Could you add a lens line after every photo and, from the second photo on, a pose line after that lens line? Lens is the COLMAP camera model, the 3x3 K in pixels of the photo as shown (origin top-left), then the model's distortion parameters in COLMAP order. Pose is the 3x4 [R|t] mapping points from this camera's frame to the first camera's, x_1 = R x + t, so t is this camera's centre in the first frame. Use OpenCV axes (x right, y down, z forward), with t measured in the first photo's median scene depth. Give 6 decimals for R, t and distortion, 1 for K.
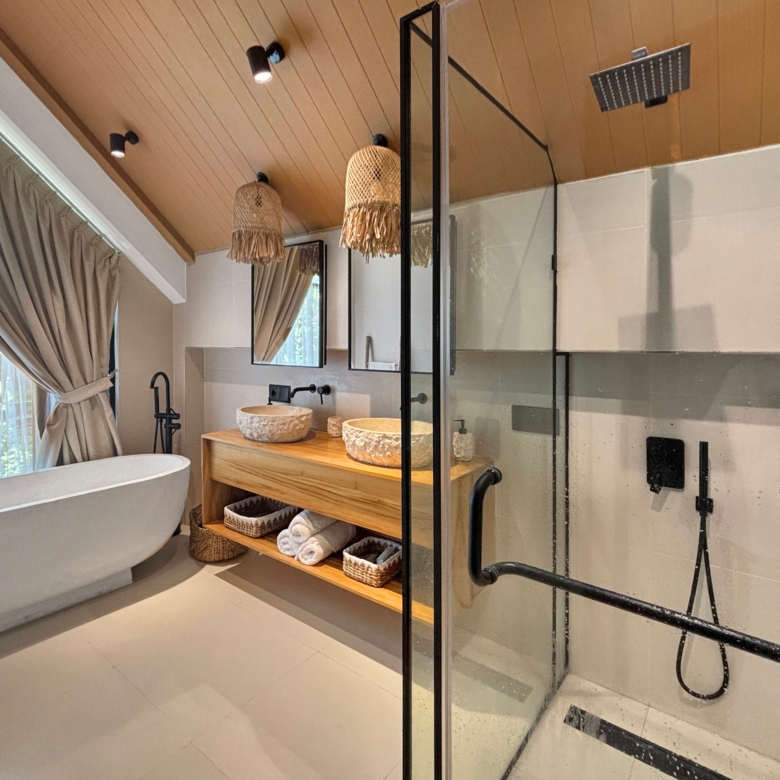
lens RADIAL K [[474.7, 0, 388.8], [0, 474.7, 370.9], [0, 0, 1]] dist [-0.000458, -0.003133]
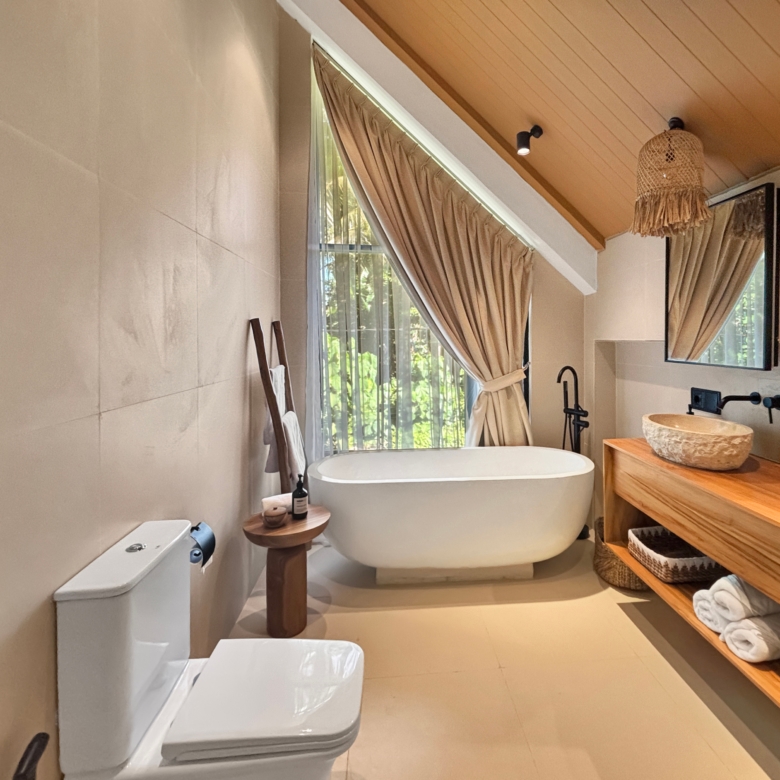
lens RADIAL K [[455.9, 0, 423.8], [0, 455.9, 342.5], [0, 0, 1]] dist [-0.001204, 0.000692]
pose [[0.682264, -0.000026, -0.731106, -0.001161], [-0.032628, 0.999003, -0.030483, -0.008807], [0.730377, 0.044652, 0.681583, 0.159821]]
